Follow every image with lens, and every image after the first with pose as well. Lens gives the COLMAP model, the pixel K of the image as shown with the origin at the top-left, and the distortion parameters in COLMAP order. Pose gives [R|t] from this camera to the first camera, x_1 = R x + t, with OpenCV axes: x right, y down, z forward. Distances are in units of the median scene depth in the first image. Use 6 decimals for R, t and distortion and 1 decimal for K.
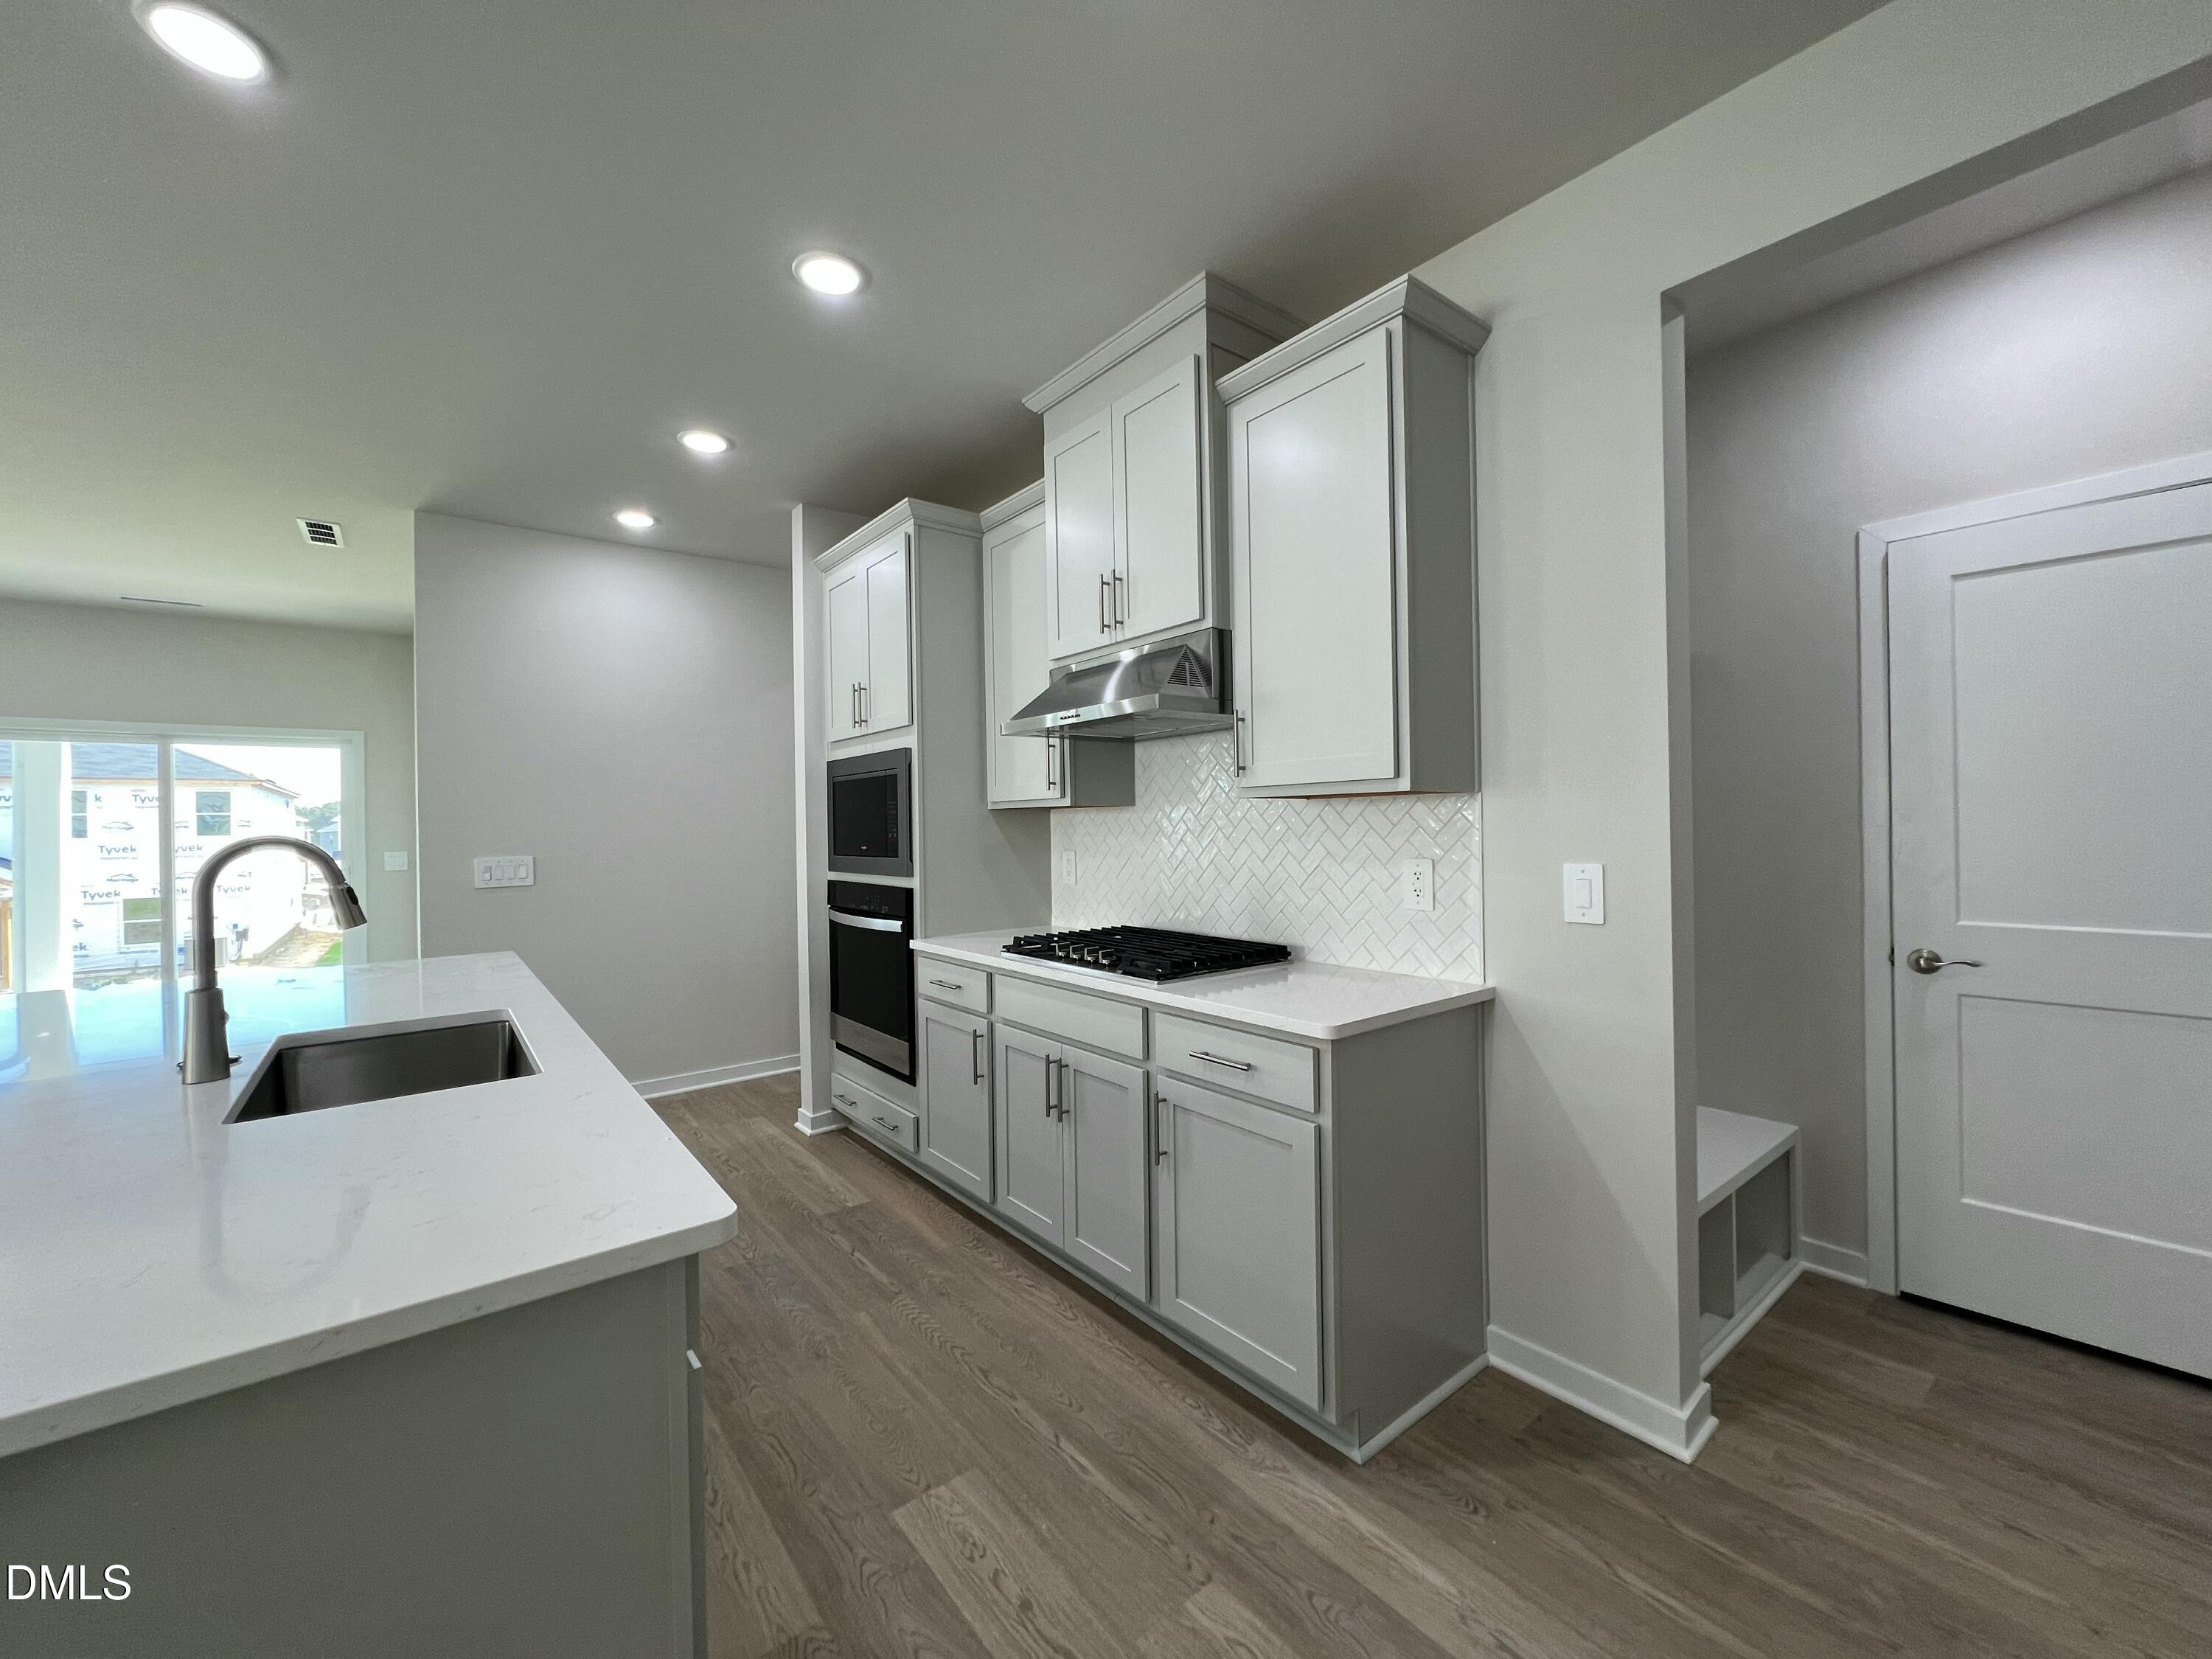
lens RADIAL K [[880.0, 0, 1105.4], [0, 880.0, 823.6], [0, 0, 1]] dist [-0.001737, -0.000096]
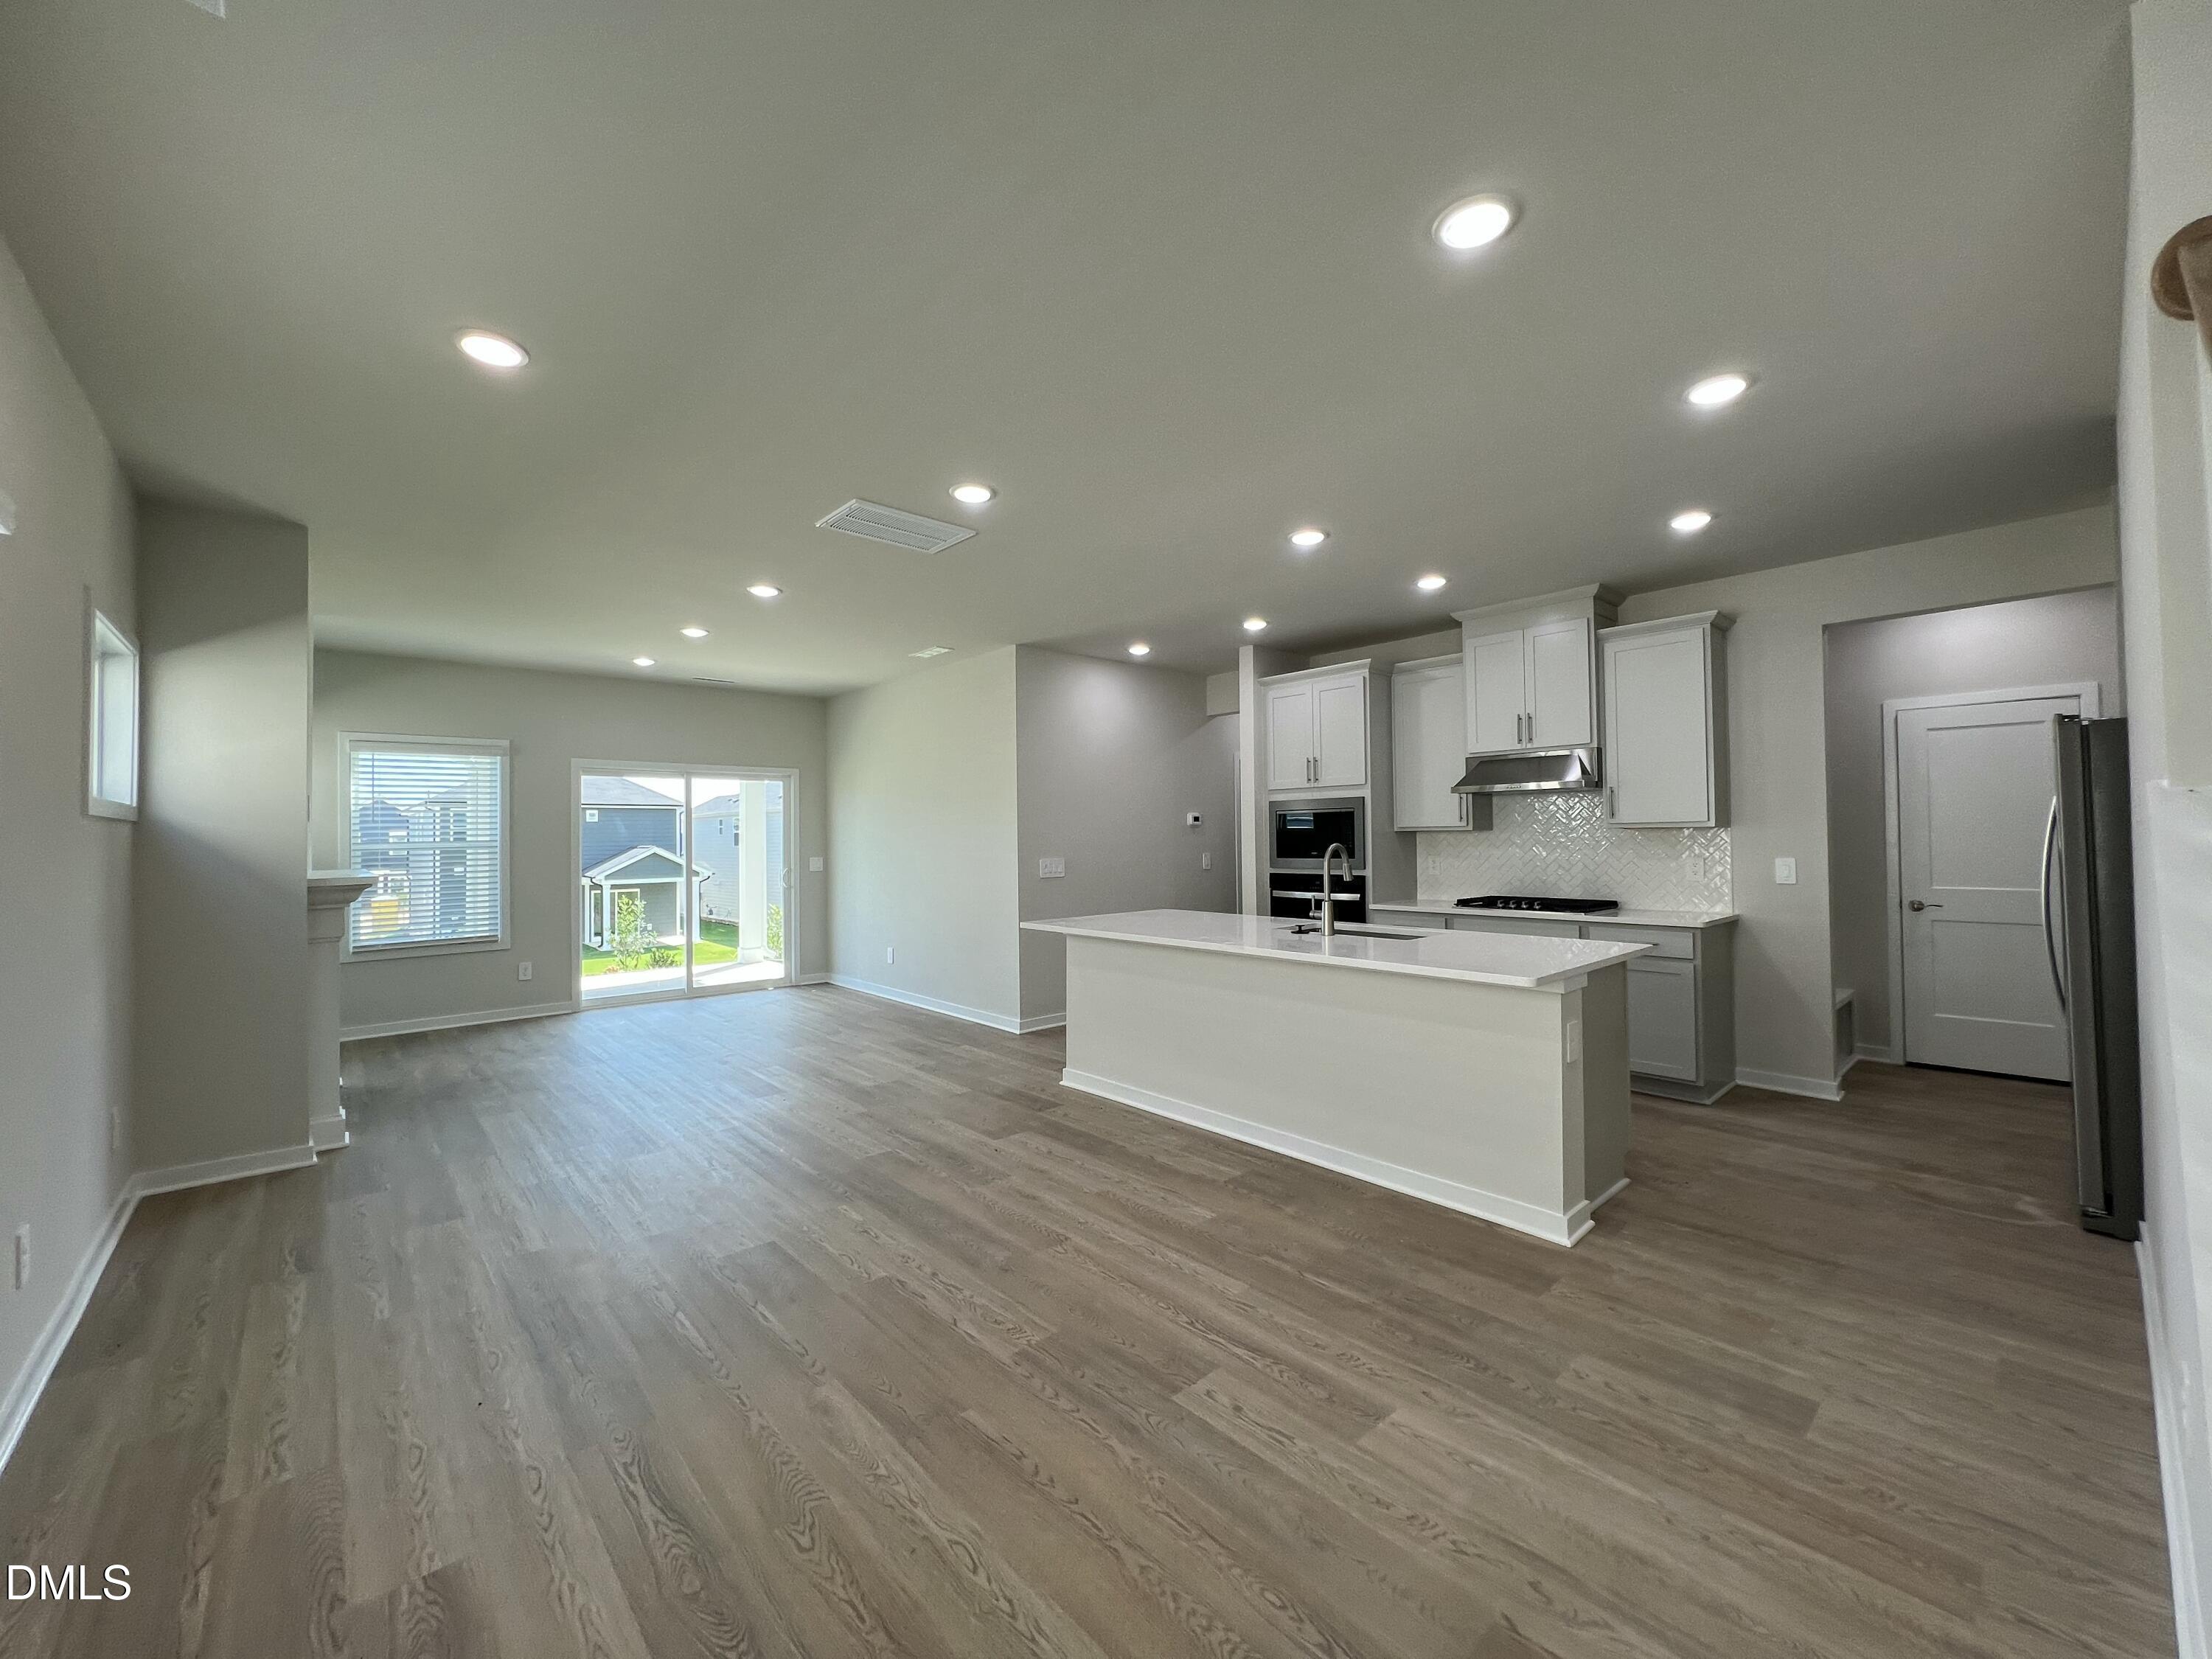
lens RADIAL K [[884.5, 0, 1097.0], [0, 884.5, 825.5], [0, 0, 1]] dist [-0.000578, -0.000065]
pose [[0.998155, 0.005681, 0.060448, -0.816280], [-0.004811, 0.999883, -0.014524, 0.000869], [-0.060524, 0.014206, 0.998066, -0.708004]]
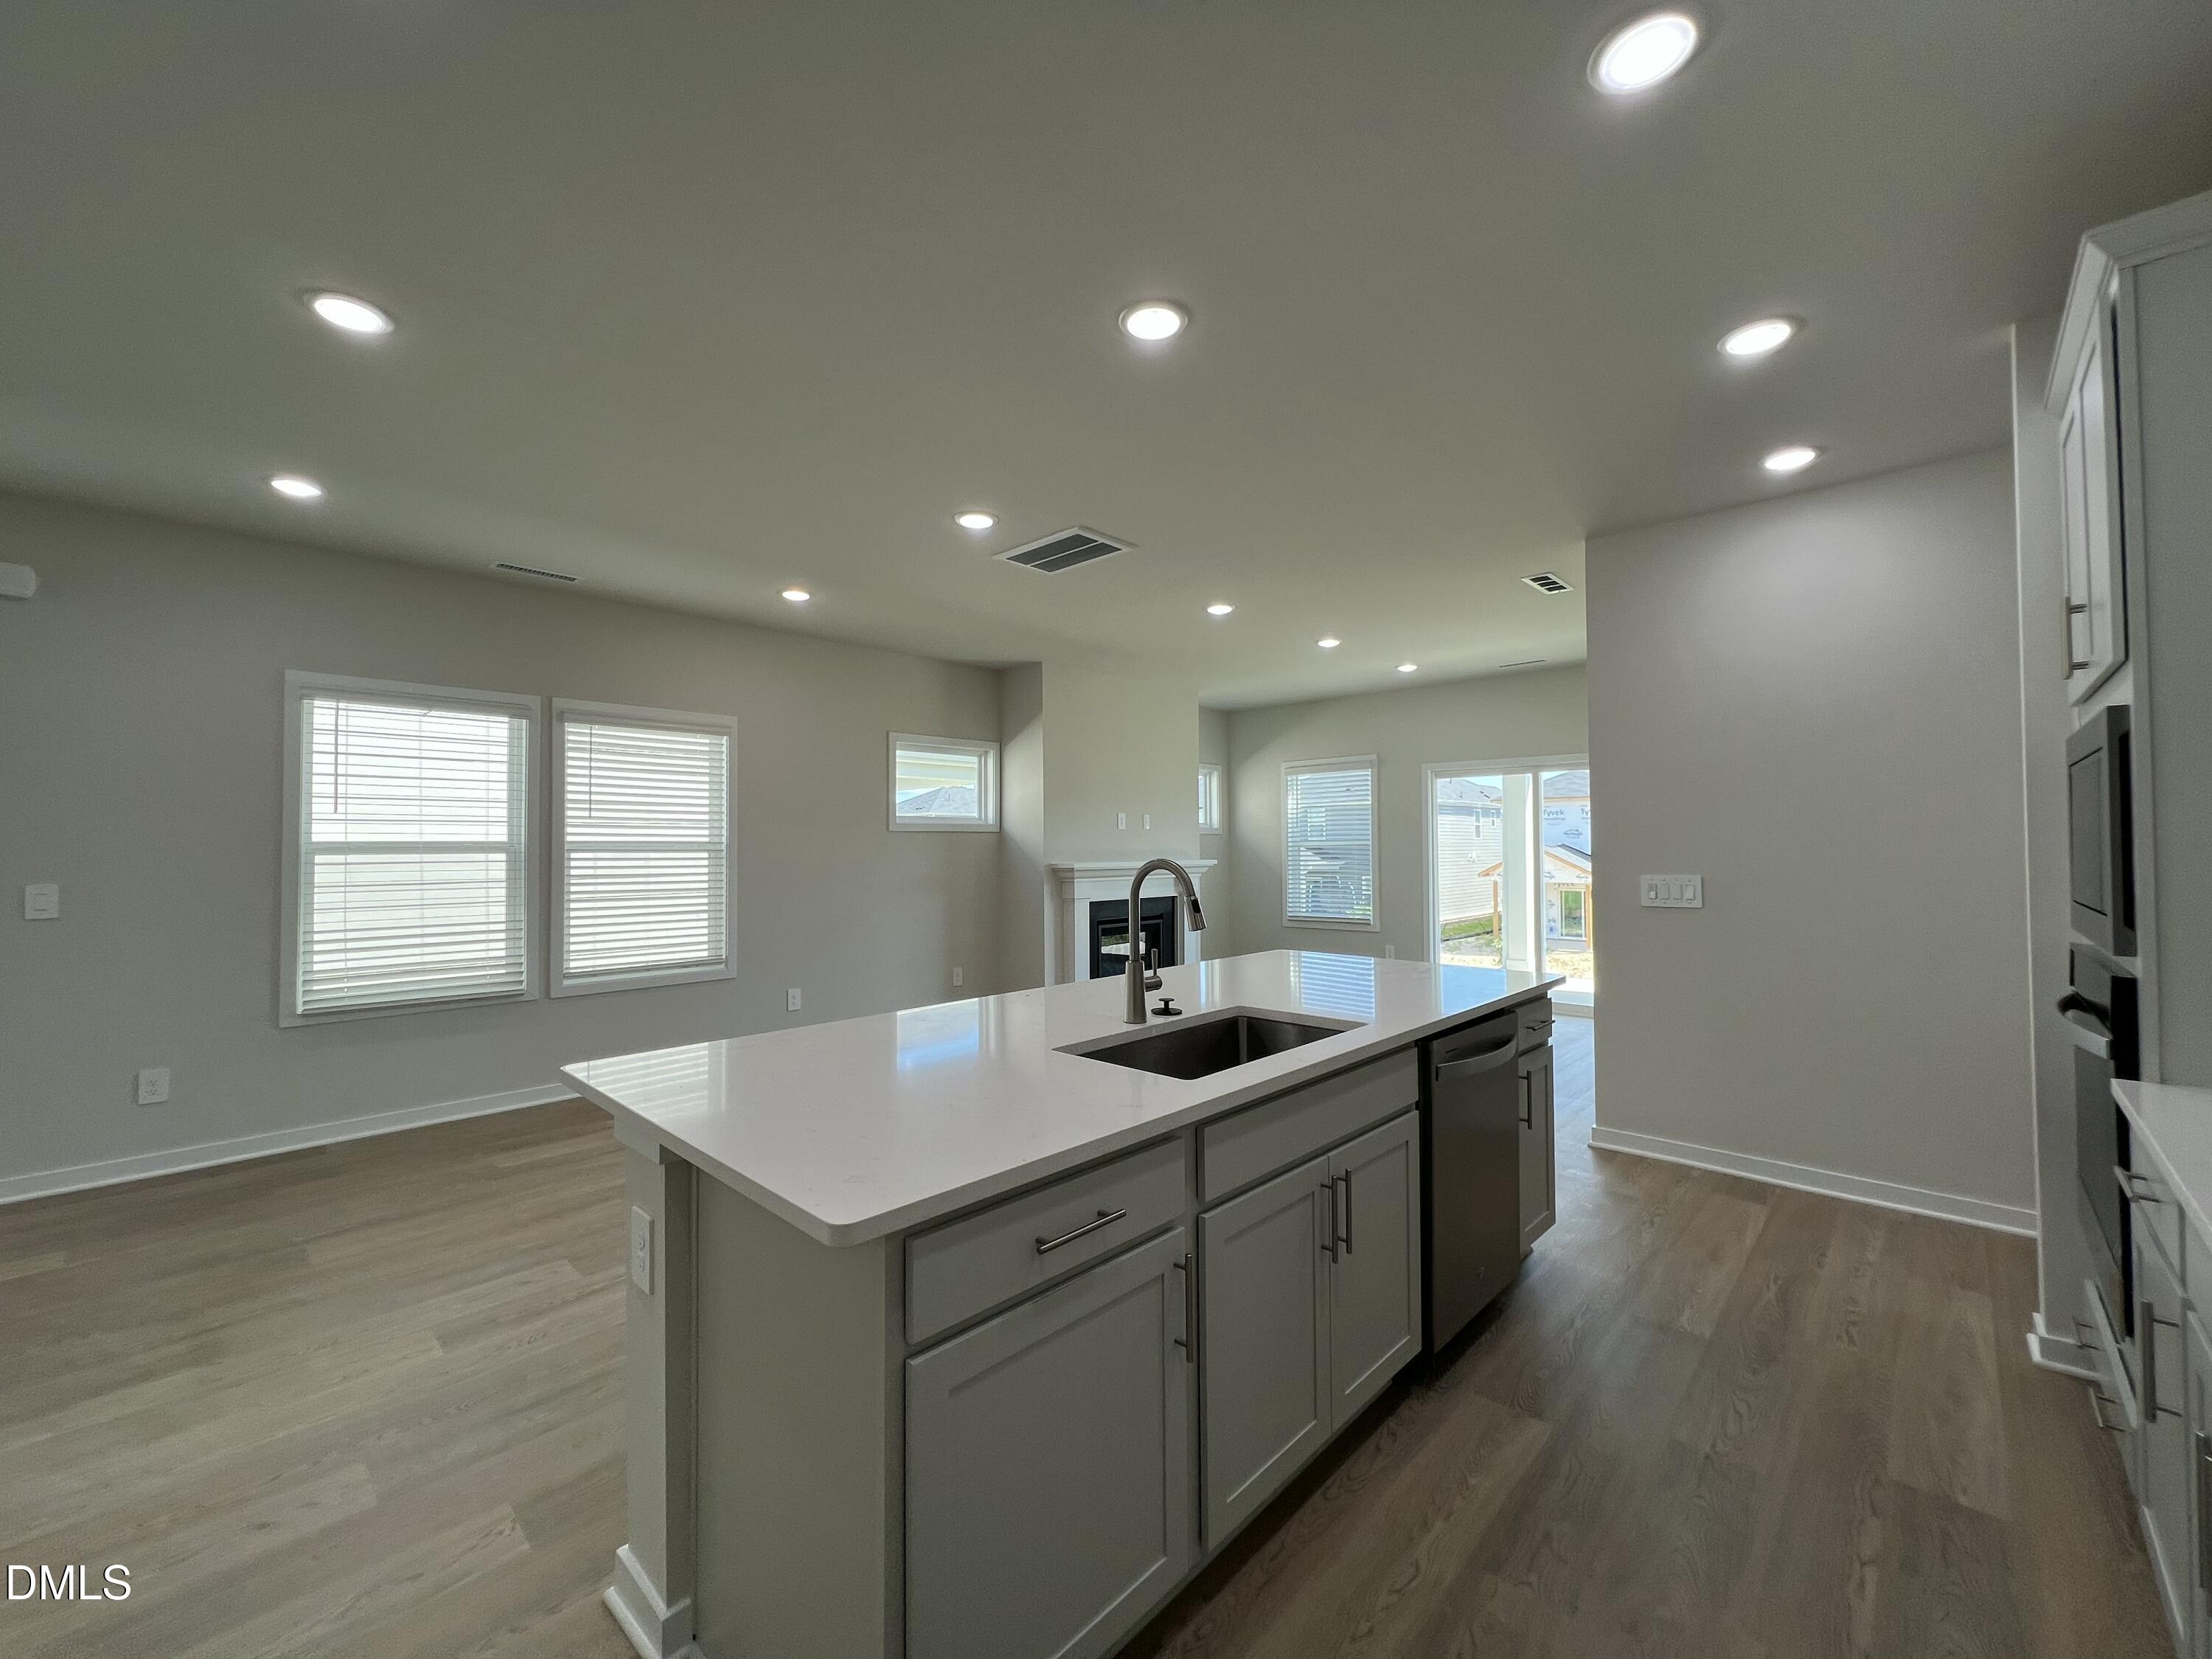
lens RADIAL K [[880.1, 0, 1104.7], [0, 880.1, 833.9], [0, 0, 1]] dist [0.000246, 0.000477]
pose [[0.139469, 0.002716, -0.990223, 0.189487], [0.005171, 0.999981, 0.003471, -0.014878], [0.990213, -0.005604, 0.139453, 0.317479]]
